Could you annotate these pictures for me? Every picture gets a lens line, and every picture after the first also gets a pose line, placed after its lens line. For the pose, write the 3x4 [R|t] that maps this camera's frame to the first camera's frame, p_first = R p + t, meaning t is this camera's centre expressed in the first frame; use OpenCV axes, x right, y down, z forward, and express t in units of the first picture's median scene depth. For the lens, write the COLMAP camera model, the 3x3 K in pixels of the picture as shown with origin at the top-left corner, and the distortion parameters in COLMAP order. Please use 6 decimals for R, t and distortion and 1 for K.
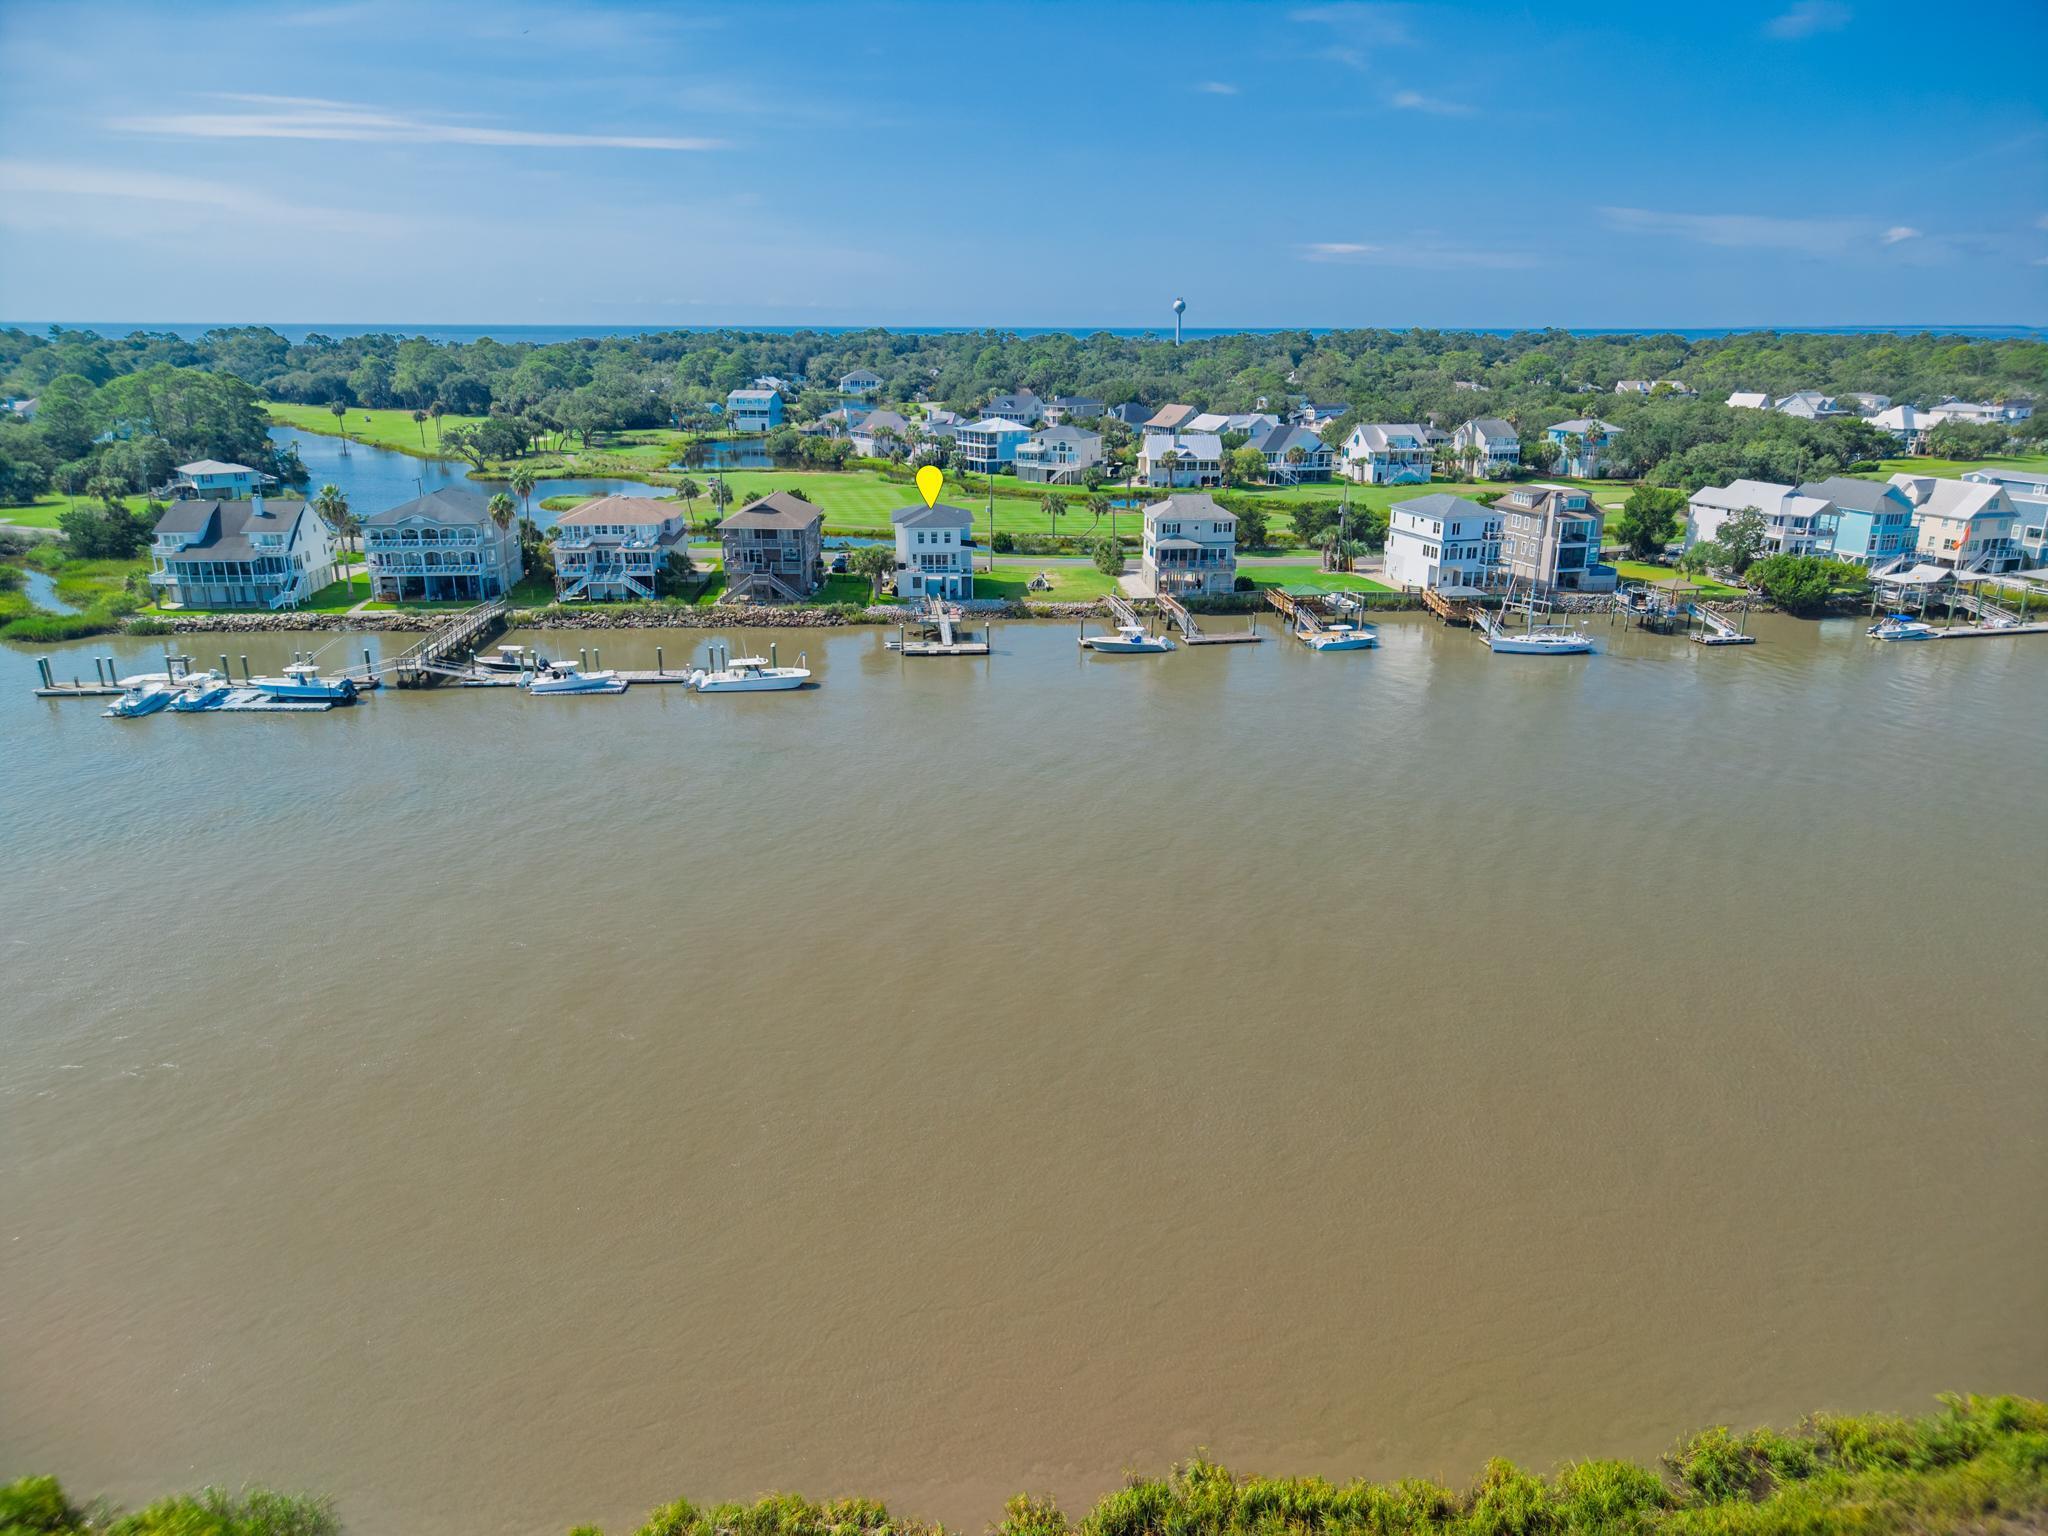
lens RADIAL K [[1360.1, 0, 1024.0], [0, 1360.1, 768.0], [0, 0, 1]] dist [0.009659, -0.000774]
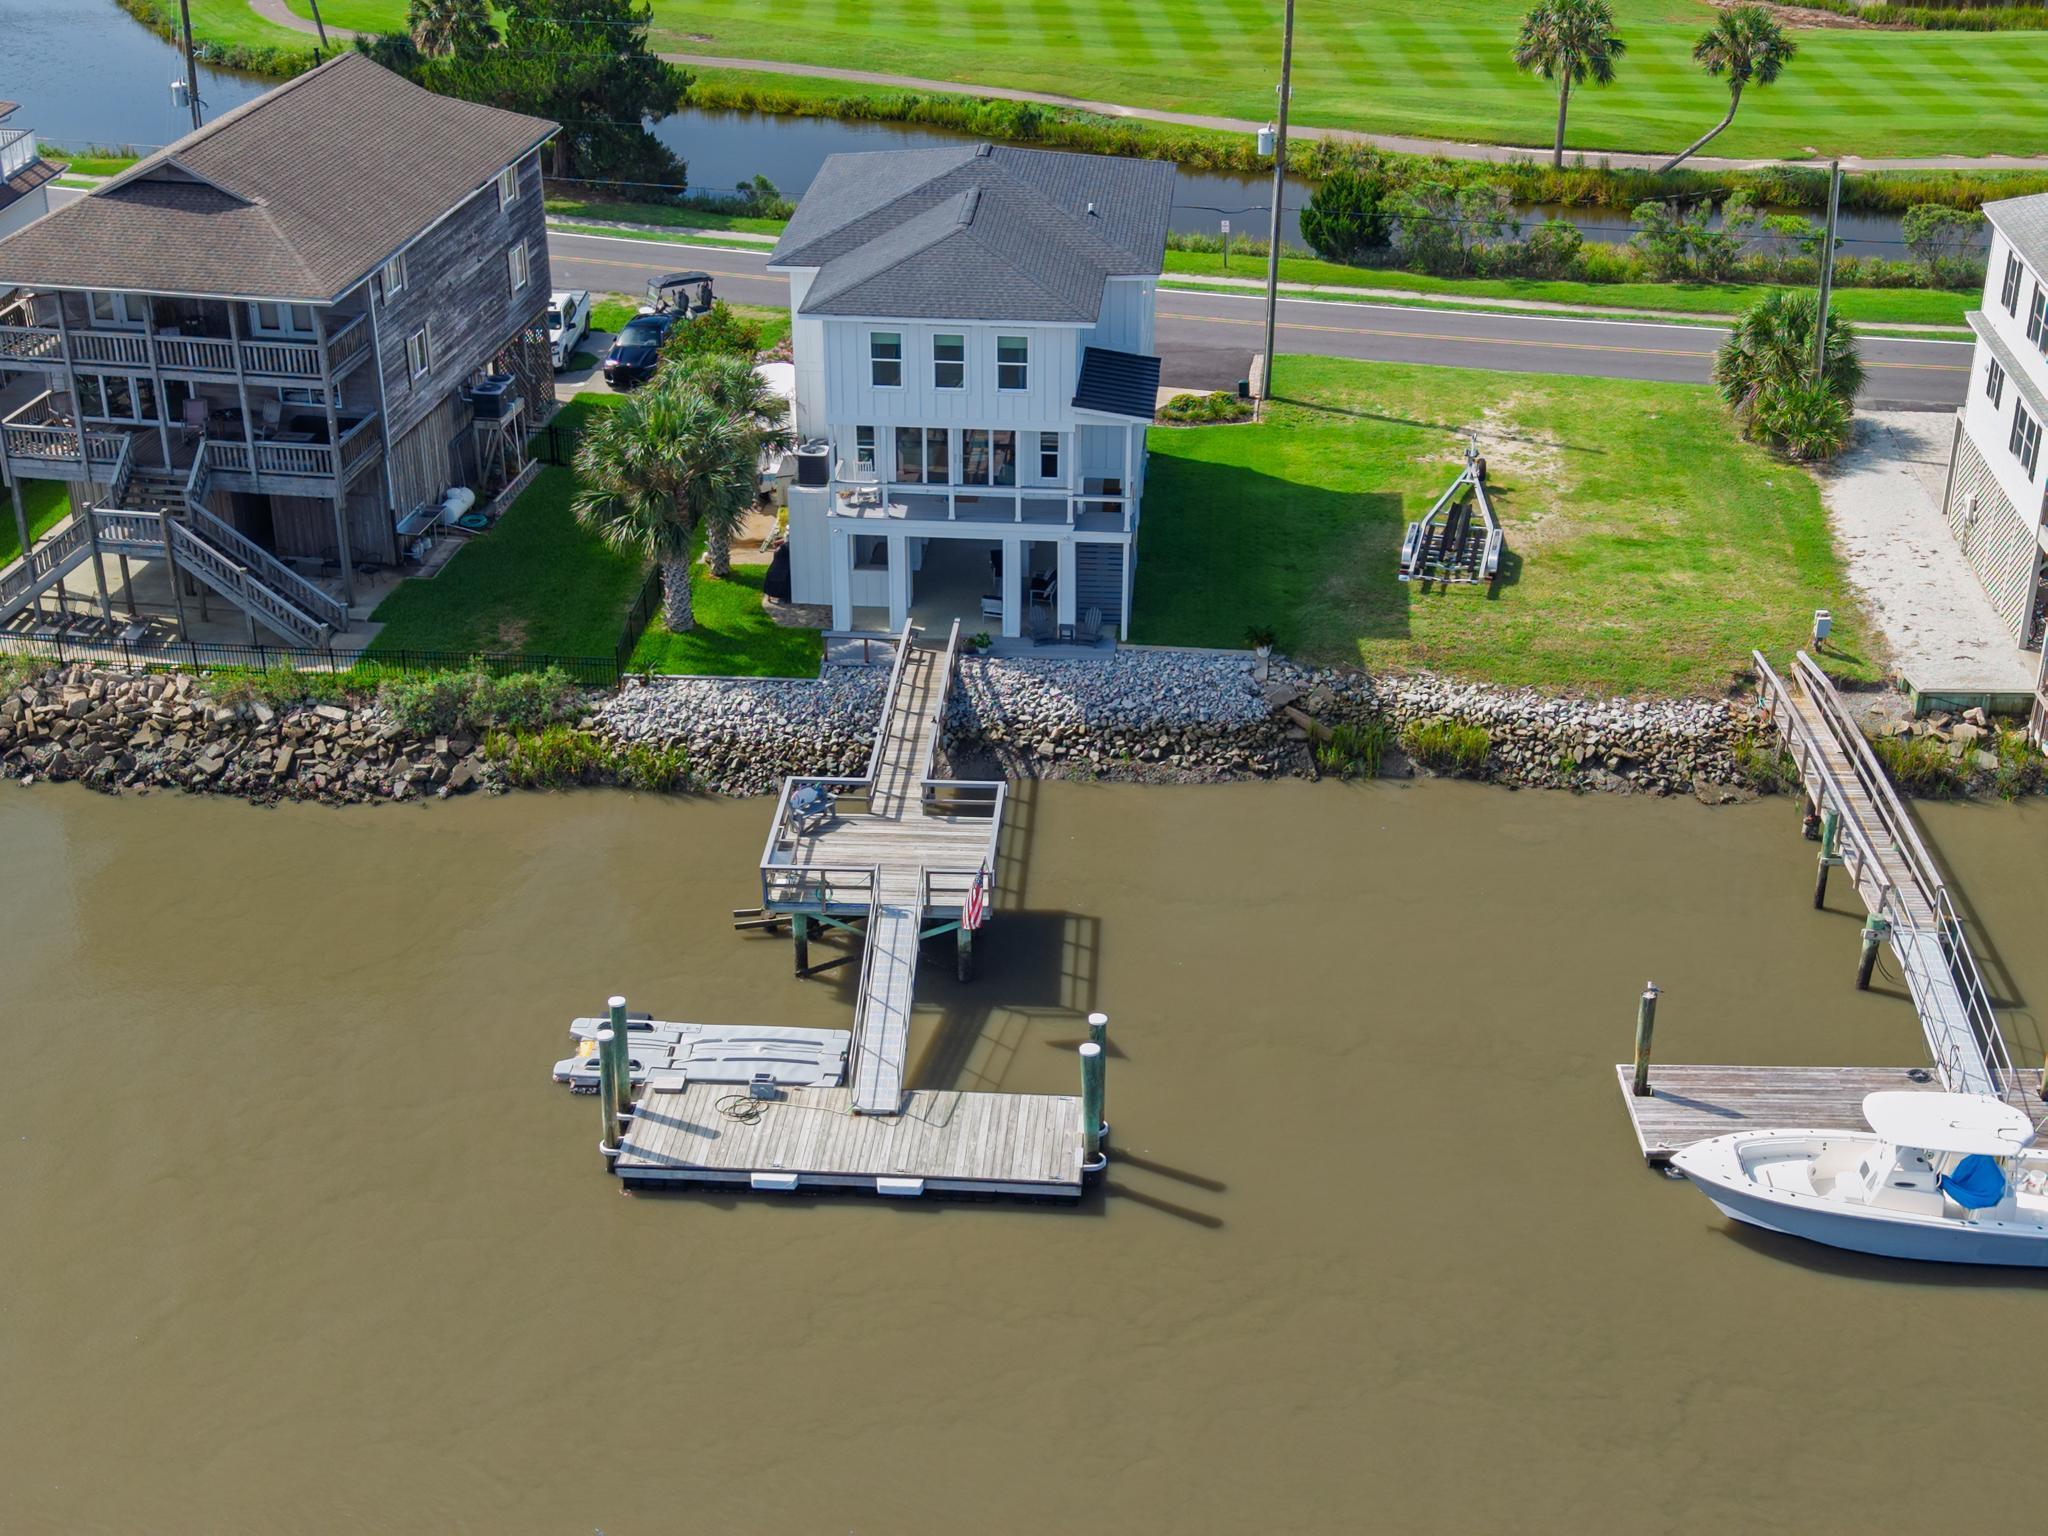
lens RADIAL K [[2701.2, 0, 1024.0], [0, 2701.2, 768.0], [0, 0, 1]] dist [0.144178, -0.430912]
pose [[0.984847, 0.074069, -0.156816, 0.014475], [-0.049862, 0.986963, 0.153027, -0.170100], [0.166106, -0.142889, 0.975701, 0.584053]]
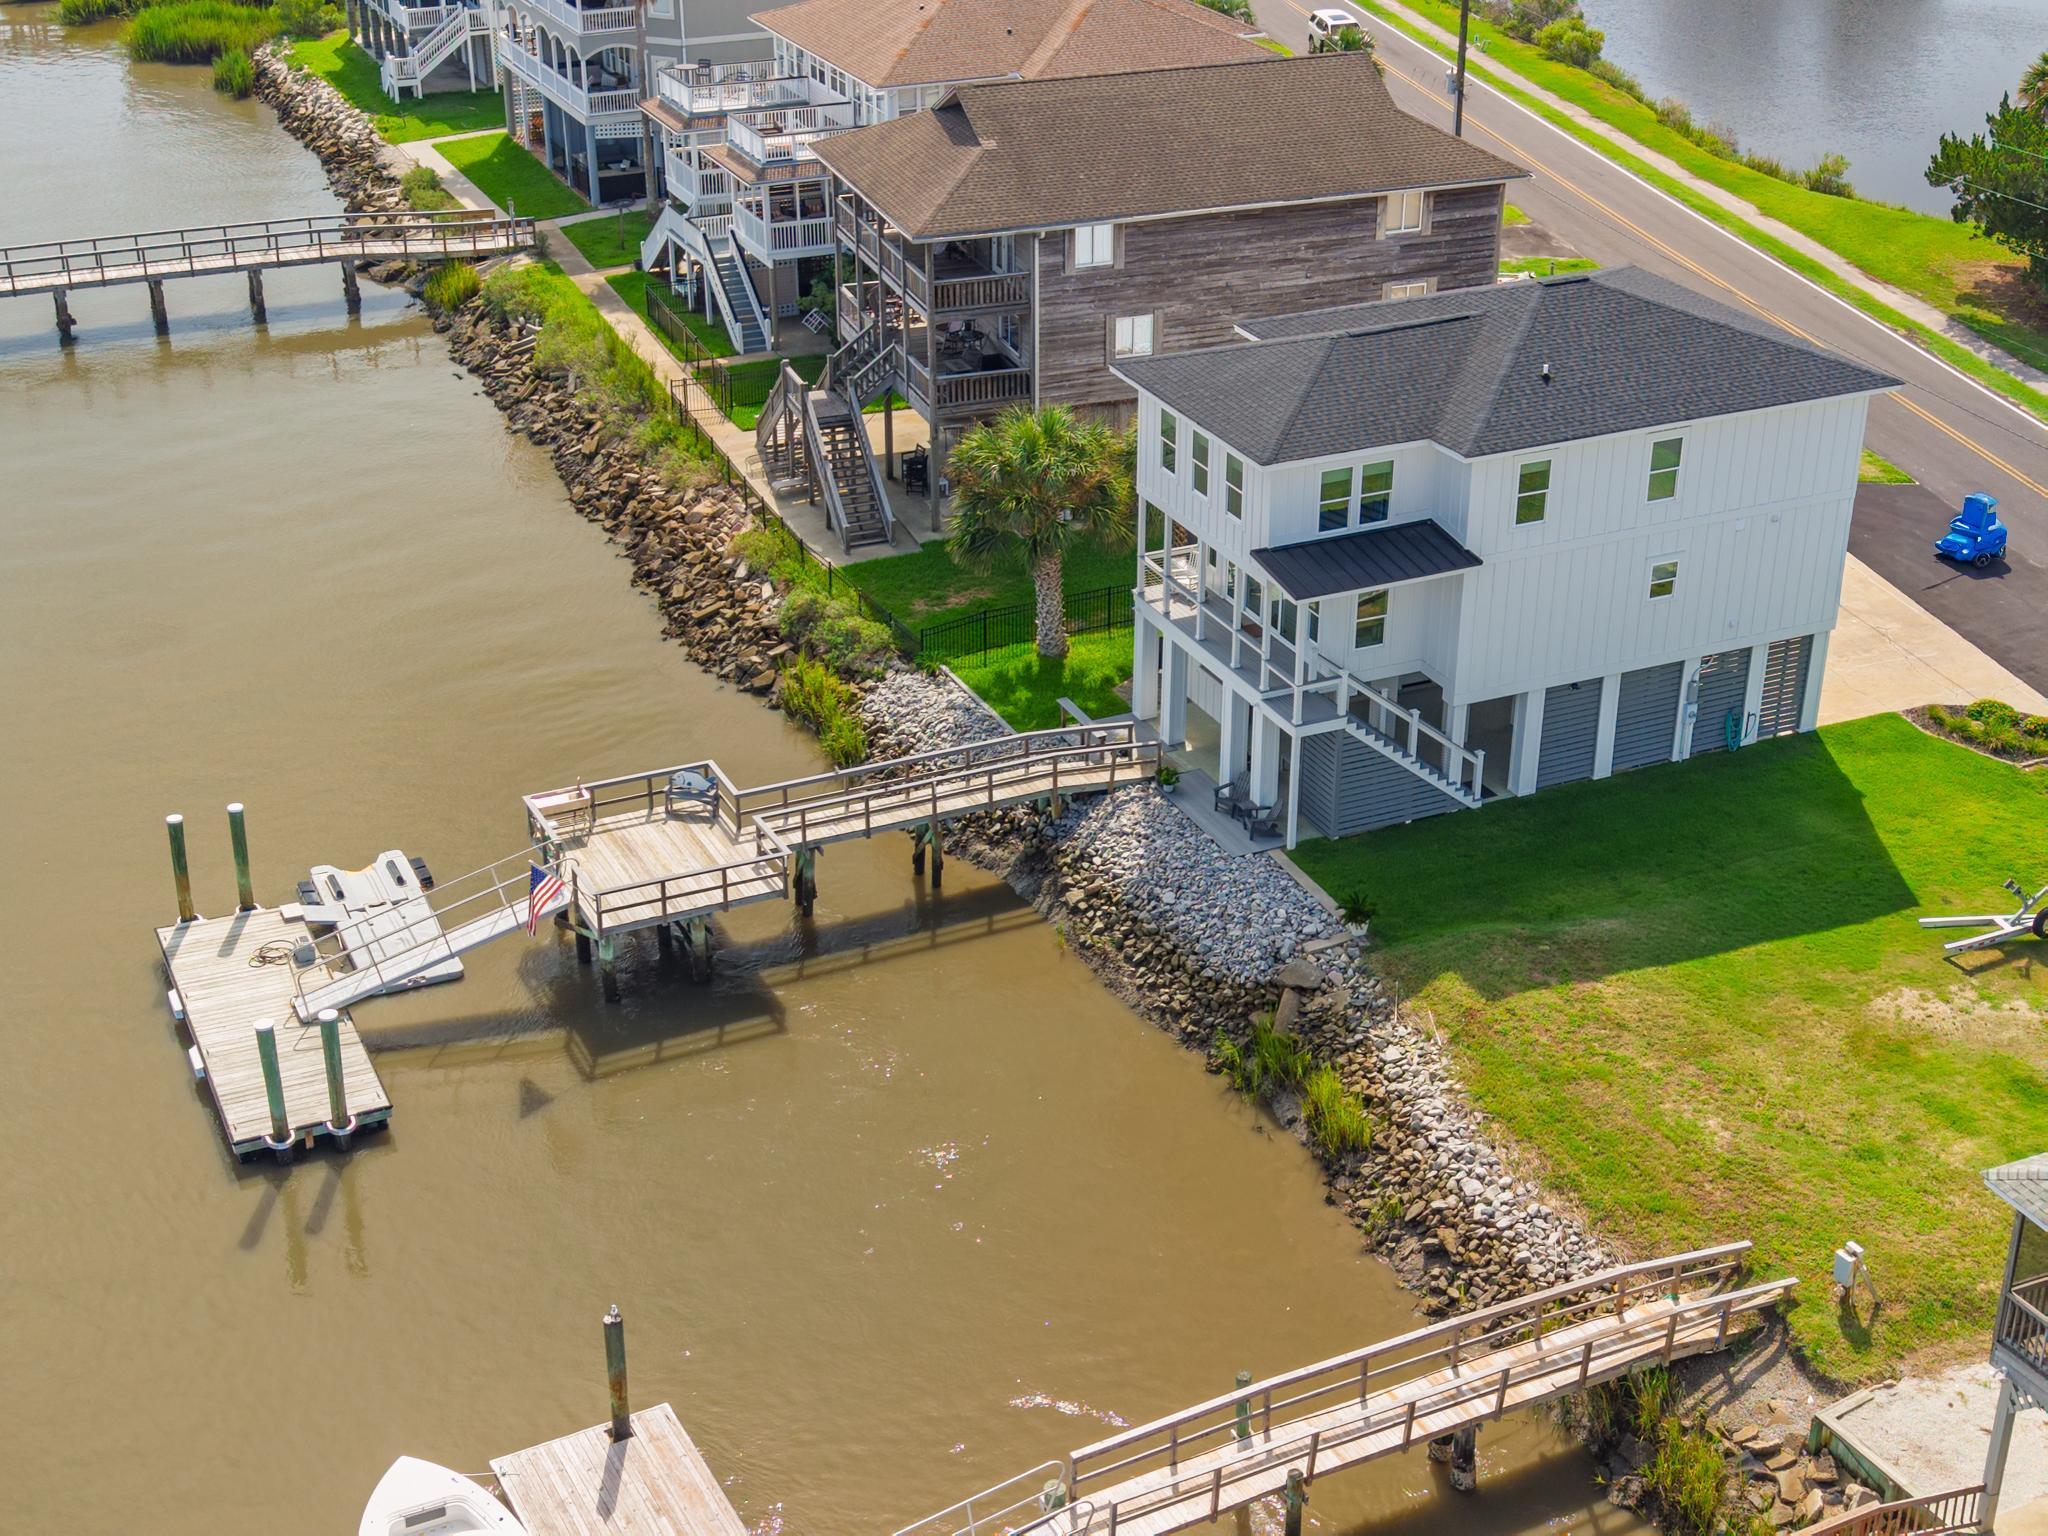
lens RADIAL K [[2701.2, 0, 1024.0], [0, 2701.2, 768.0], [0, 0, 1]] dist [0.144178, -0.430912]
pose [[0.325875, 0.417915, -0.848028, 0.251637], [-0.290639, 0.897839, 0.330777, -0.244173], [0.899630, 0.138678, 0.414046, 0.825198]]
